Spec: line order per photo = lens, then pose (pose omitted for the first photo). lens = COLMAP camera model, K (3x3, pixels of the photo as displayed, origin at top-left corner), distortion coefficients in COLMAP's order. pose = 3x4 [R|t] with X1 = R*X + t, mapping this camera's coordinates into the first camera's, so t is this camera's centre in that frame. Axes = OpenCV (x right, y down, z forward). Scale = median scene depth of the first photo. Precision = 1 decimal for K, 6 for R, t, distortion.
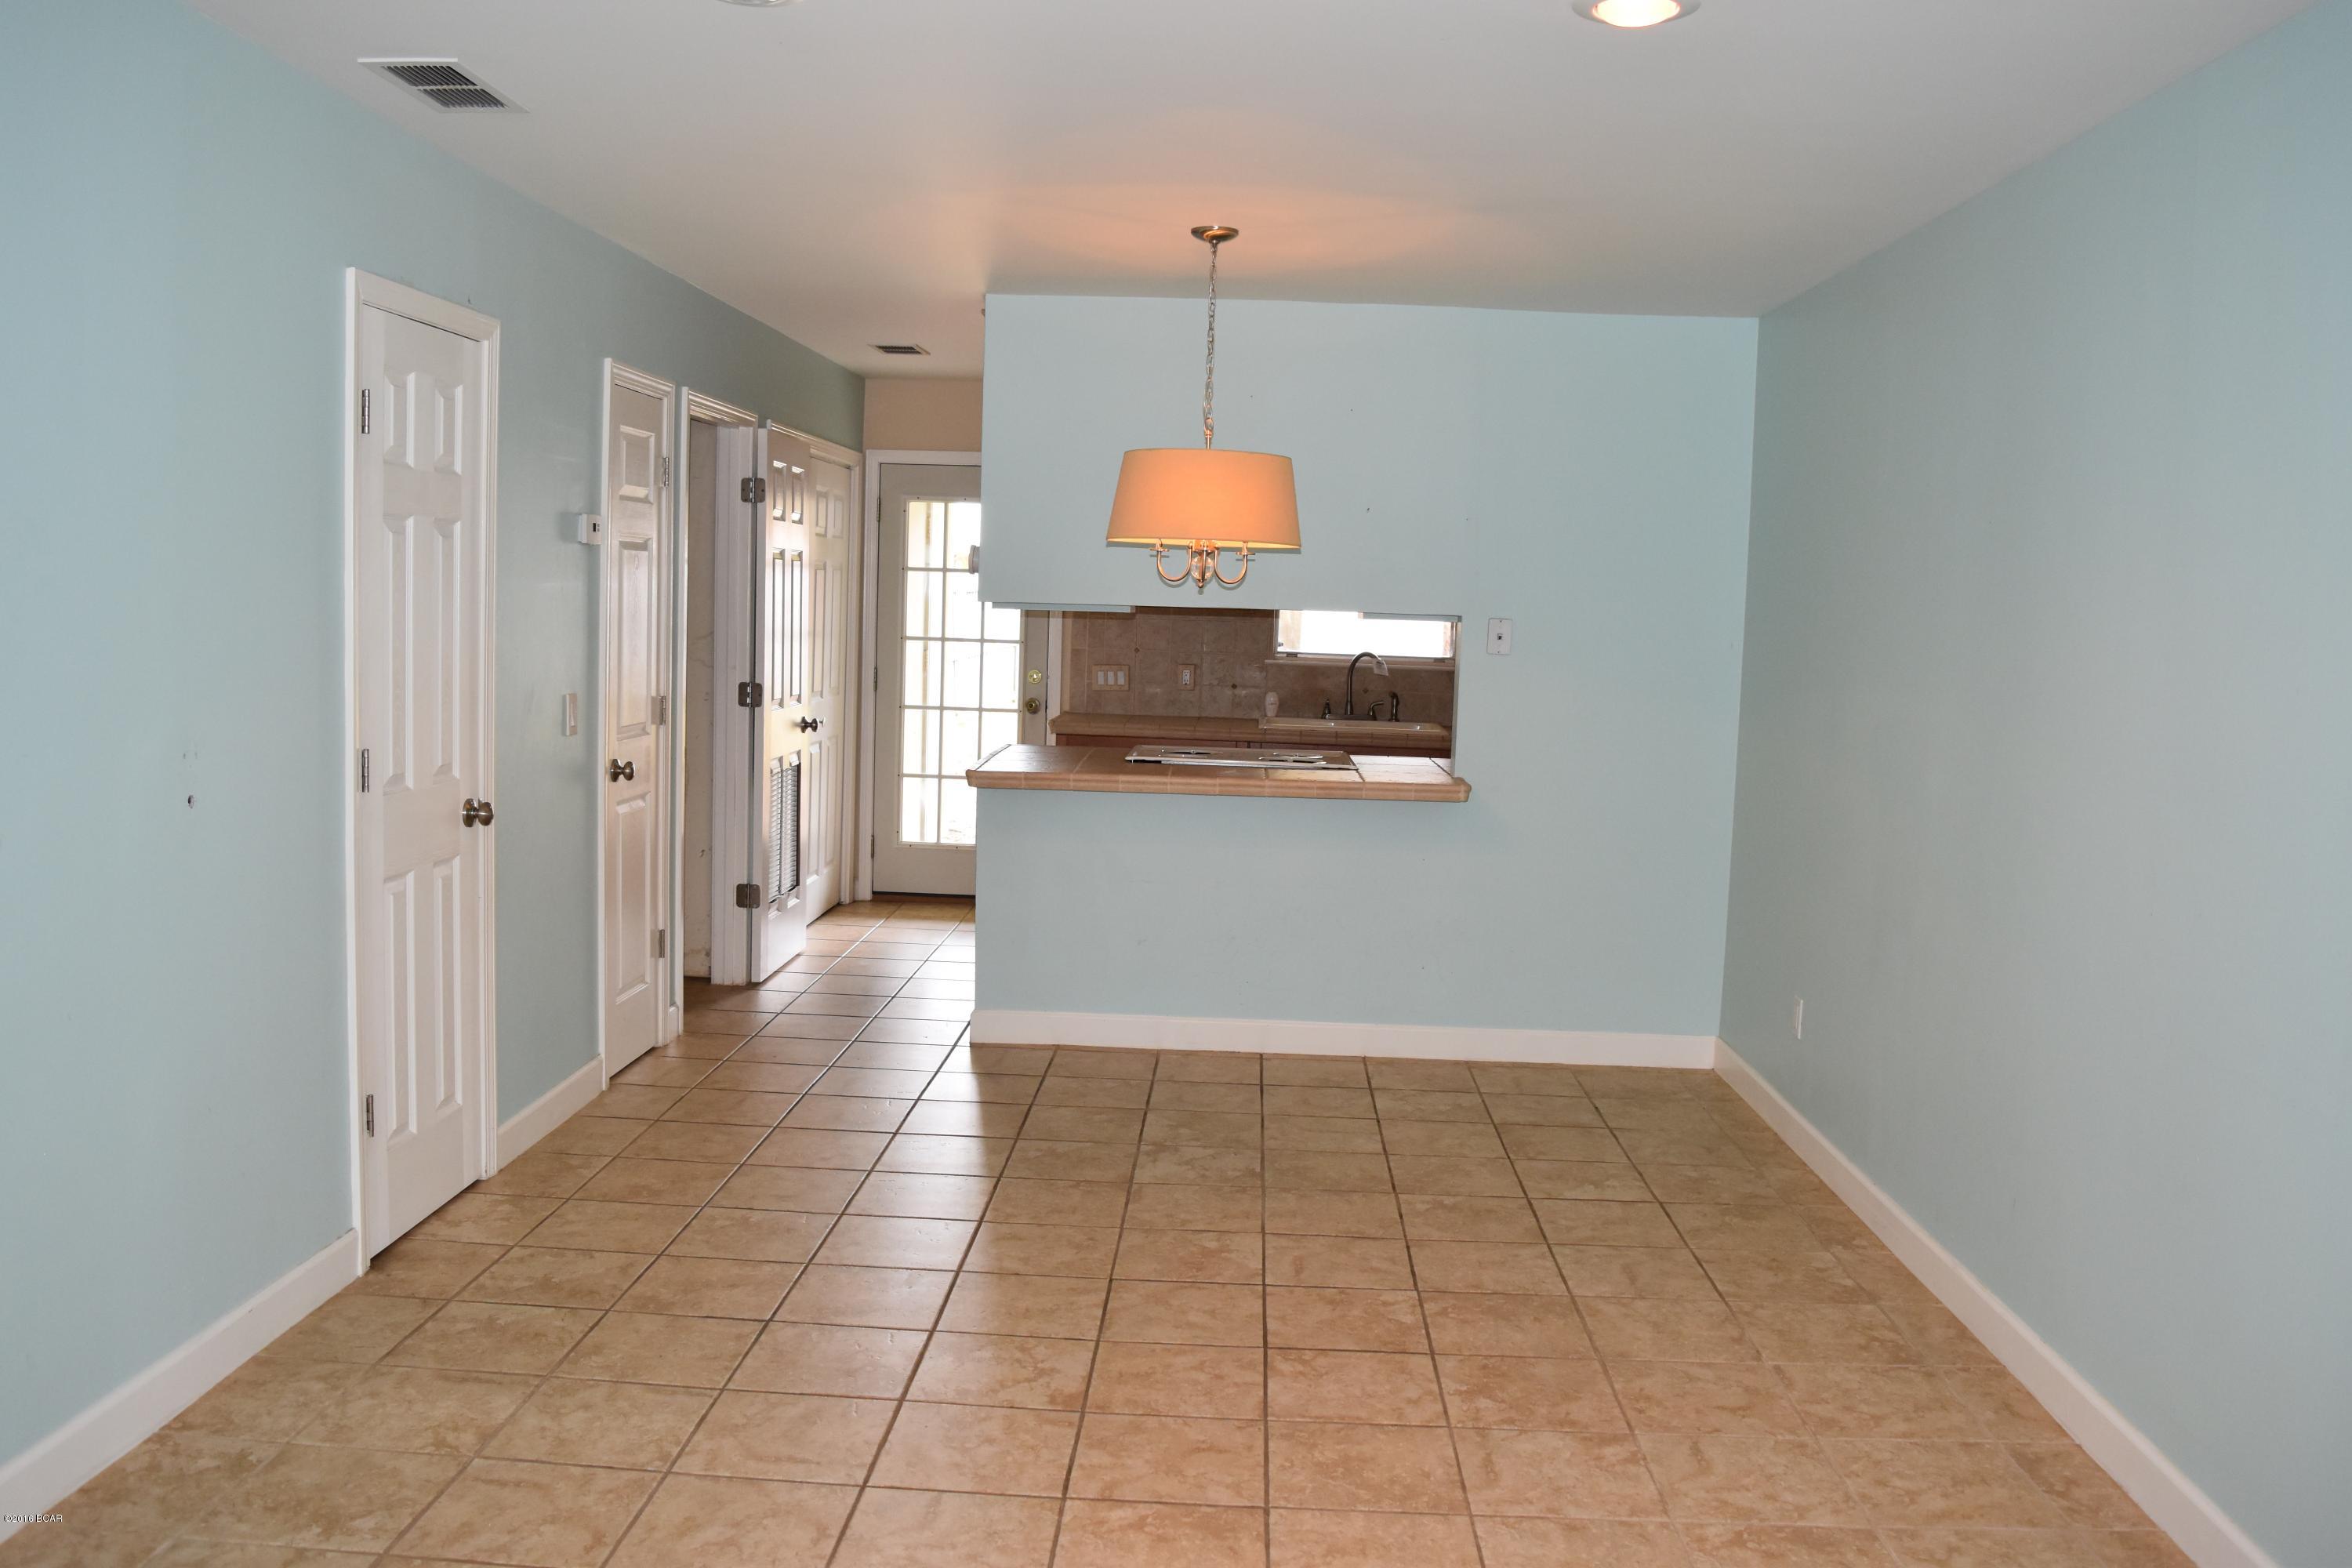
lens RADIAL K [[1837.2, 0, 1174.8], [0, 1837.2, 781.7], [0, 0, 1]] dist [-0.082125, -0.003062]
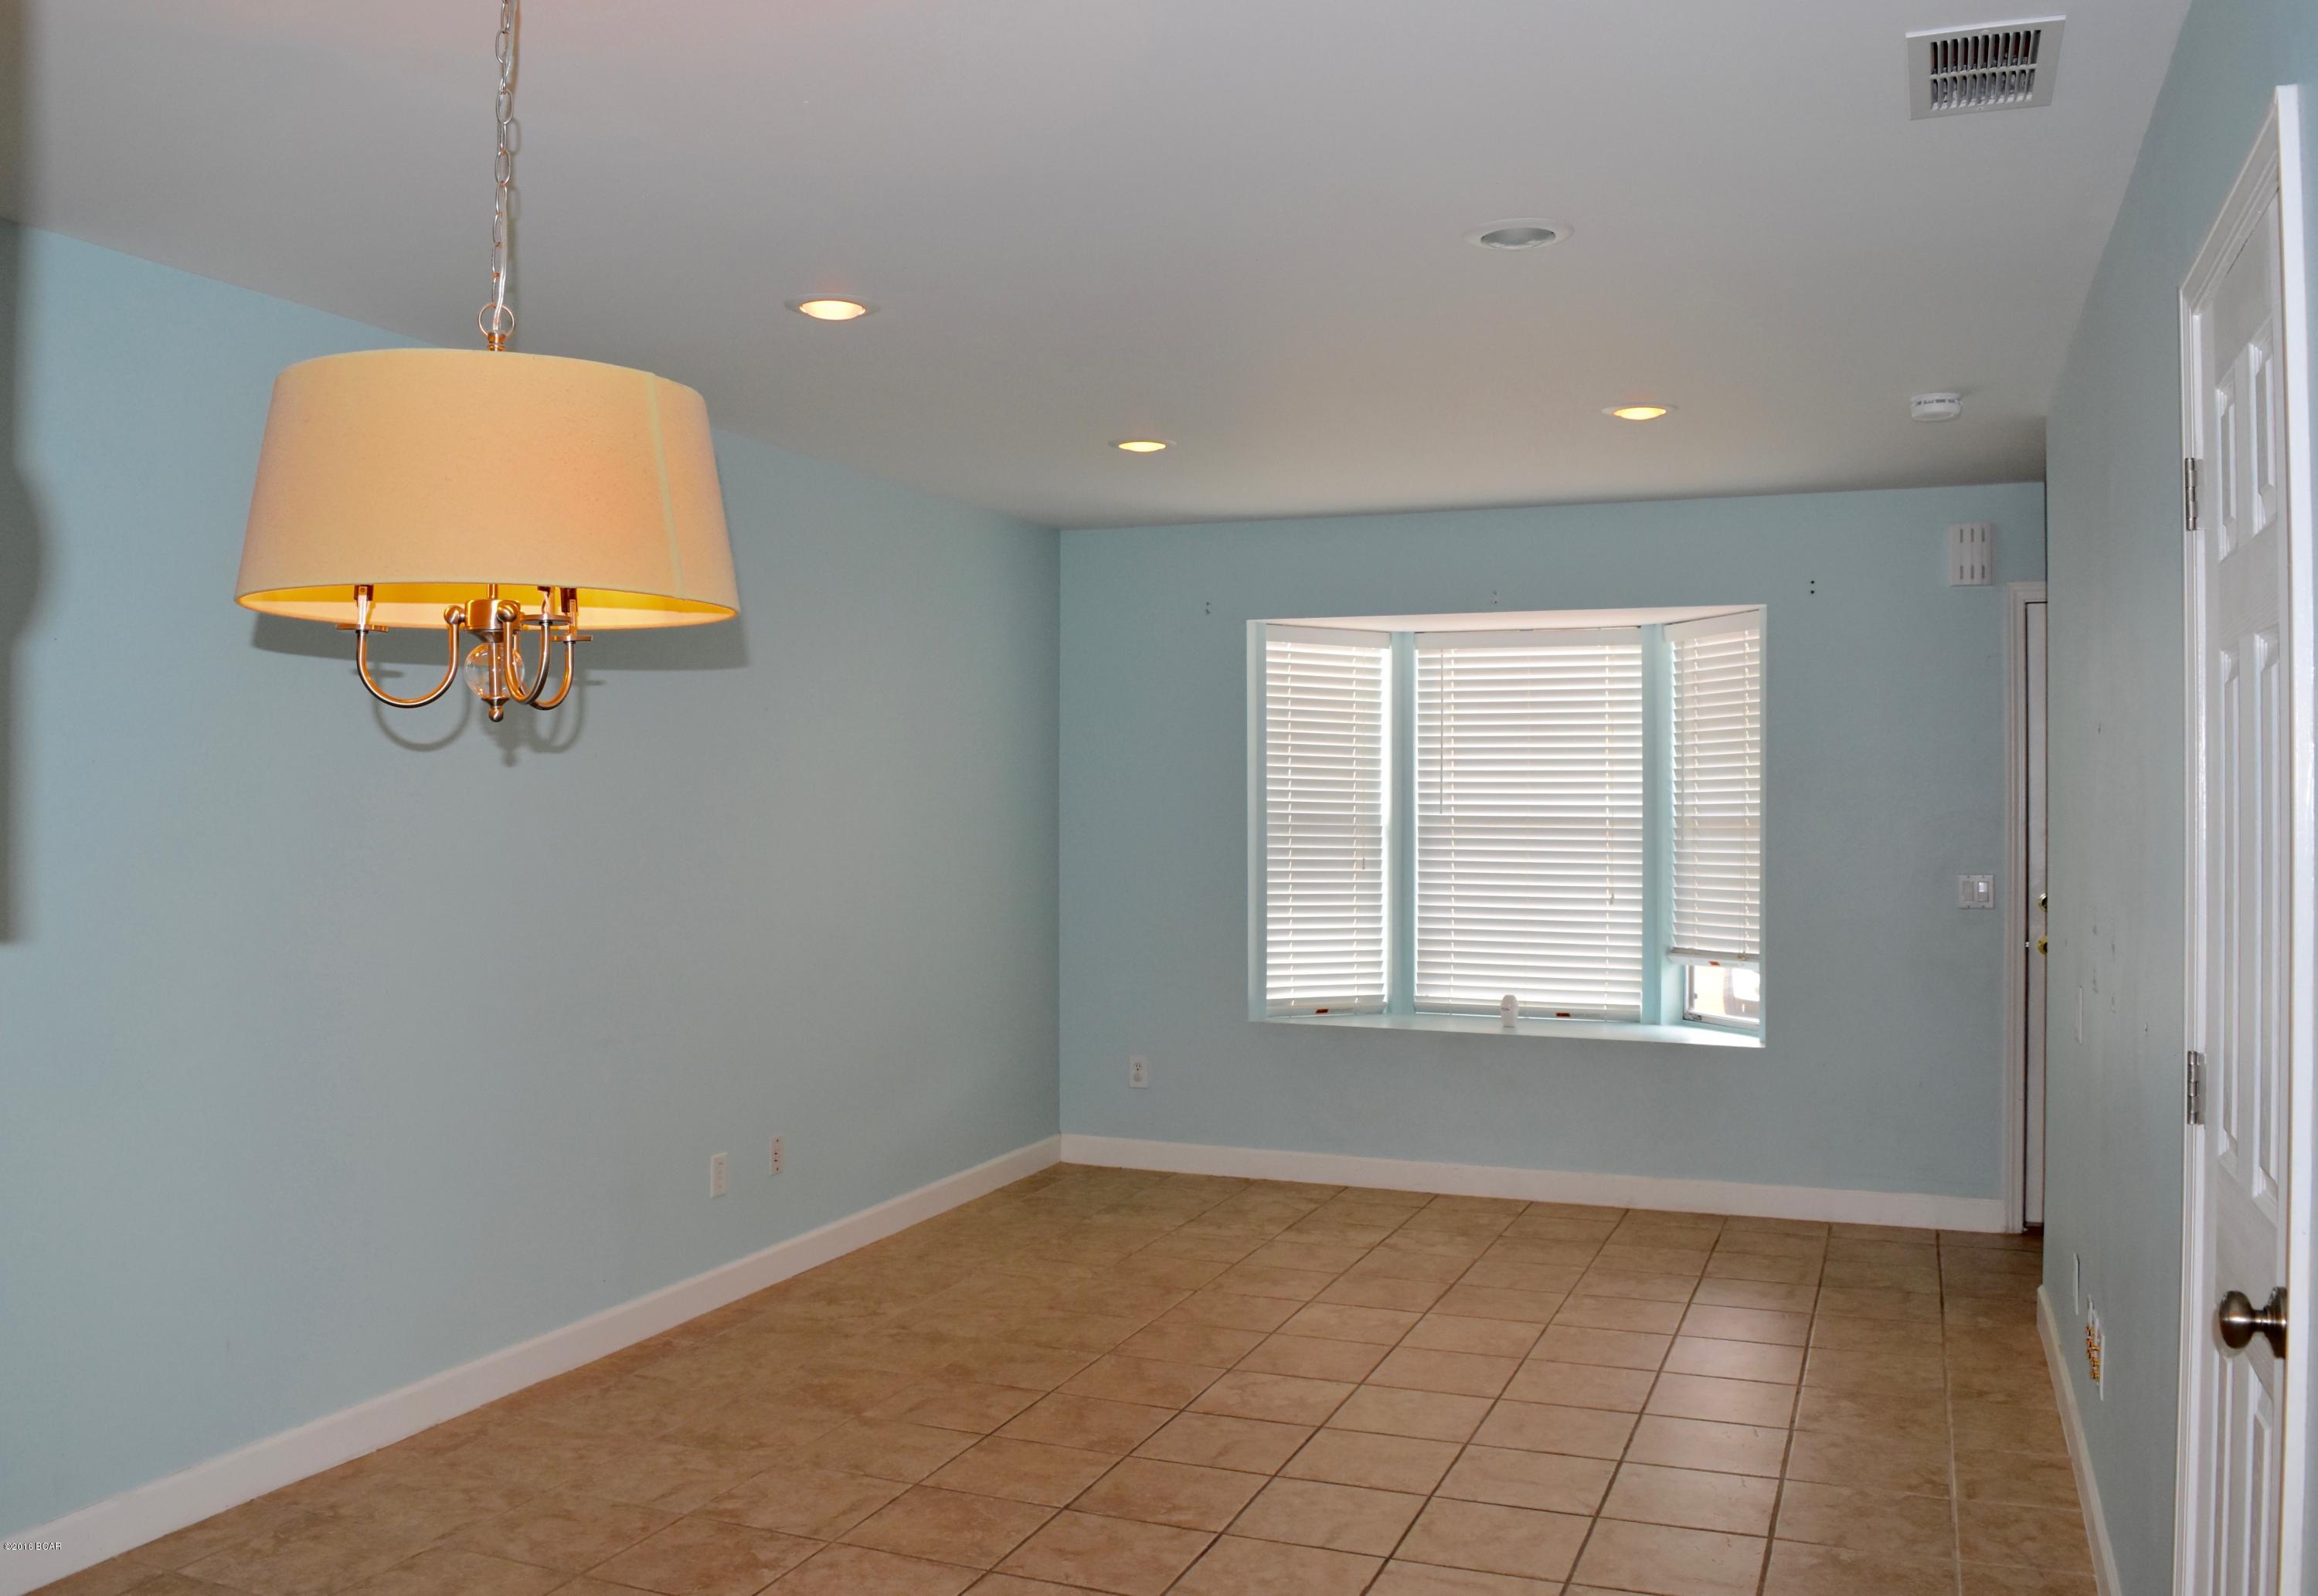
lens RADIAL K [[1915.4, 0, 1159.7], [0, 1915.4, 794.3], [0, 0, 1]] dist [-0.006383, -0.001214]
pose [[-0.944026, -0.039549, 0.327491, -0.264273], [-0.005386, 0.994502, 0.104575, -0.135773], [-0.329826, 0.096958, -0.939049, 1.371239]]
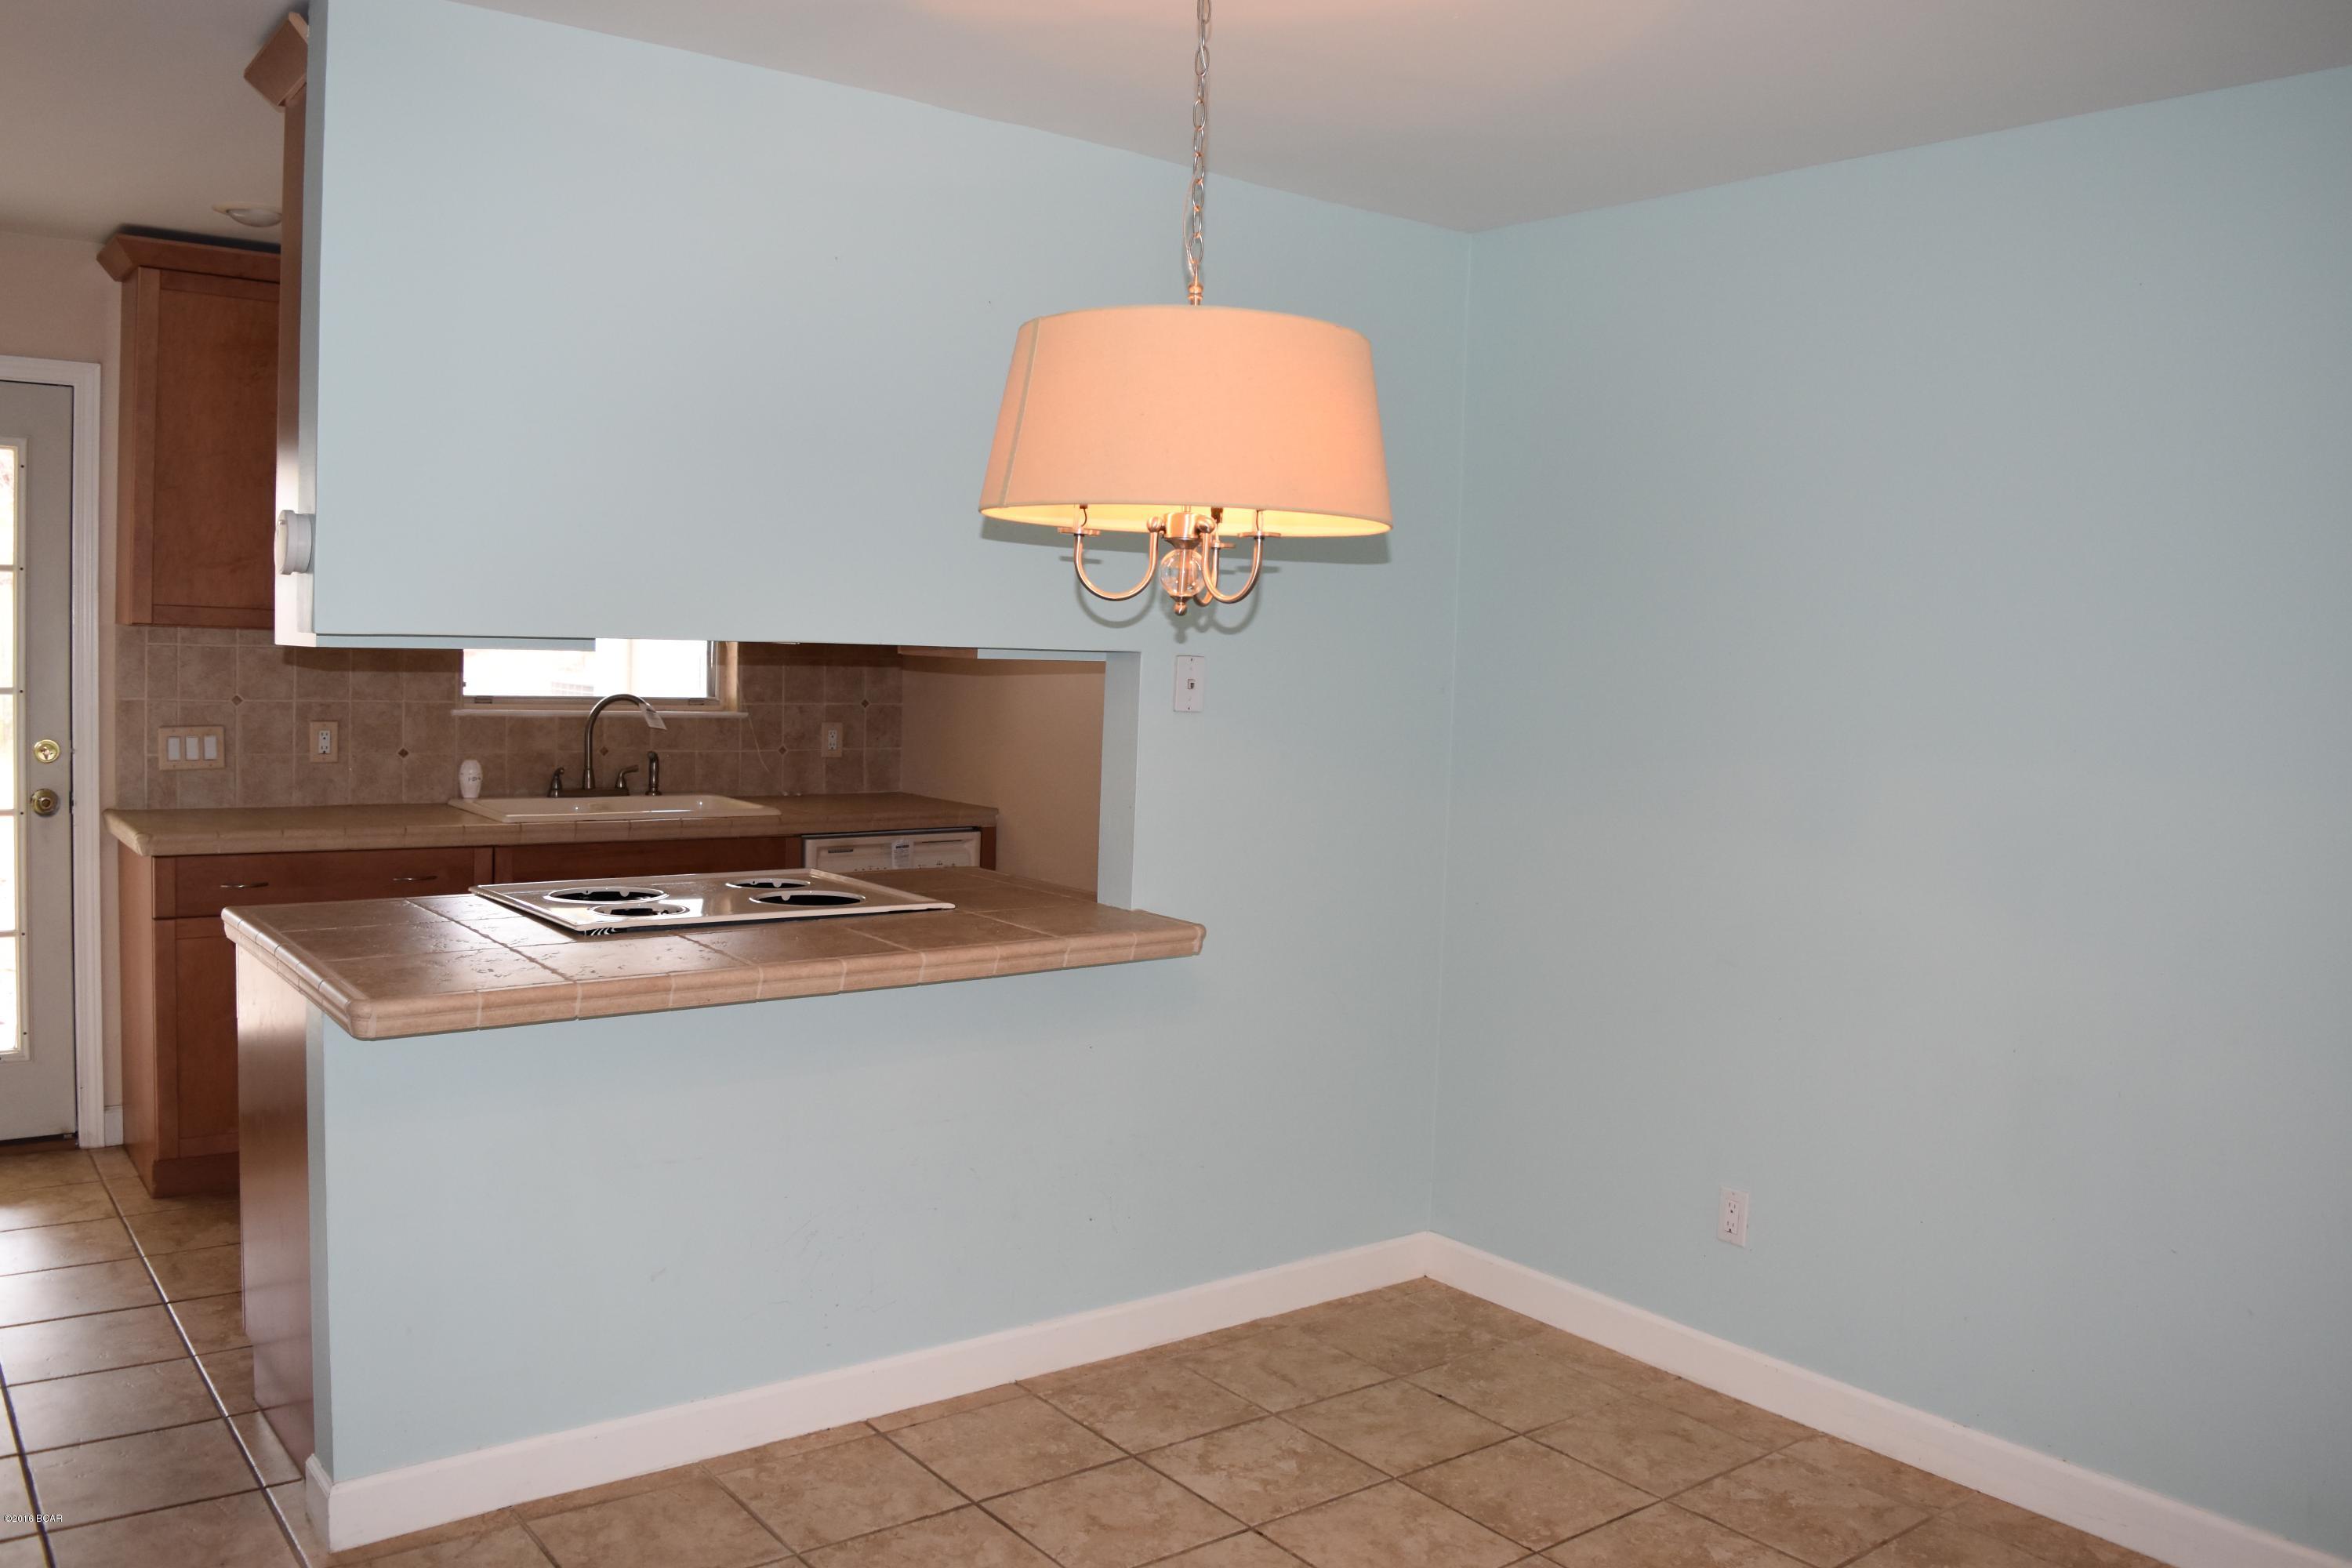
lens RADIAL K [[1837.2, 0, 1178.4], [0, 1837.2, 781.9], [0, 0, 1]] dist [-0.082125, -0.003062]
pose [[0.760749, -0.052087, 0.646953, -0.295835], [0.052490, 0.998447, 0.018664, -0.070829], [-0.646921, 0.019760, 0.762301, 0.638441]]
